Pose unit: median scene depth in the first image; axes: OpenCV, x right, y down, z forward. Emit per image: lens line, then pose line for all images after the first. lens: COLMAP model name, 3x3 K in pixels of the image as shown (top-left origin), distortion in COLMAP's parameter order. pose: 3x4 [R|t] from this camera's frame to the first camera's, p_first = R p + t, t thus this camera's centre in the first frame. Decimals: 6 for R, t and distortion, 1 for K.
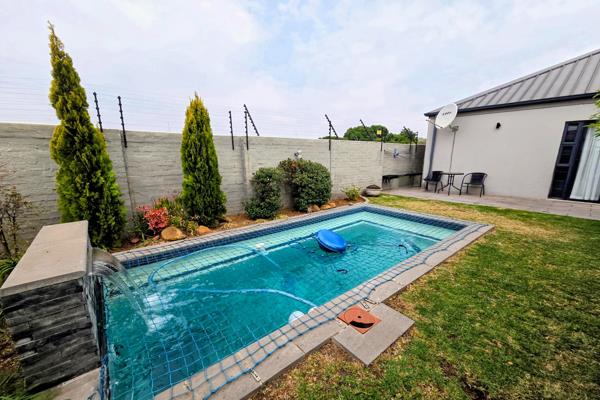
lens RADIAL K [[244.0, 0, 298.8], [0, 244.0, 206.9], [0, 0, 1]] dist [-0.000926, -0.000274]
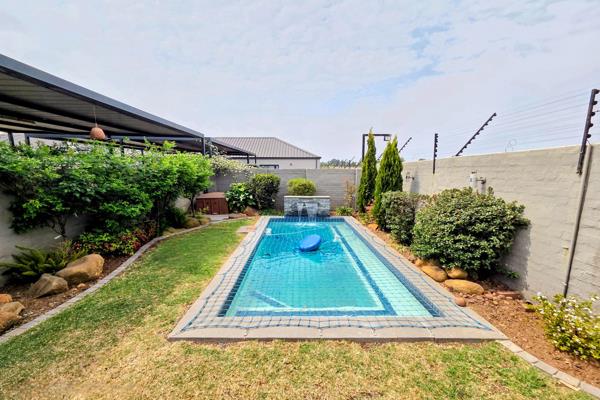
lens RADIAL K [[244.0, 0, 298.8], [0, 244.0, 206.9], [0, 0, 1]] dist [-0.000926, -0.000274]
pose [[-0.632883, 0.115114, -0.765642, 0.854523], [-0.155315, 0.949909, 0.271202, -0.296694], [0.758509, 0.290555, -0.583302, 1.231048]]
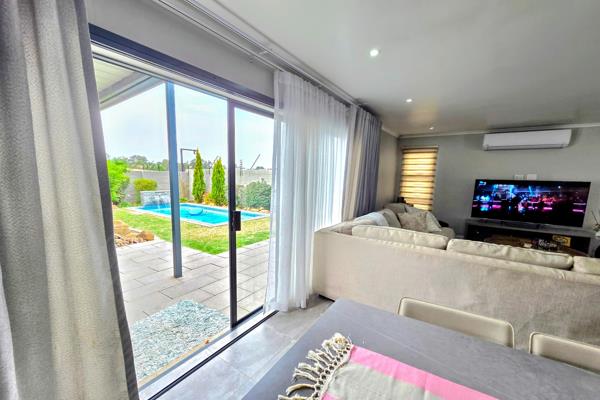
lens RADIAL K [[244.0, 0, 298.8], [0, 244.0, 206.9], [0, 0, 1]] dist [-0.000926, -0.000274]
pose [[0.268972, 0.133490, -0.953852, 2.118582], [-0.216795, 0.973326, 0.075082, -0.250010], [0.938432, 0.186595, 0.290737, 0.922048]]
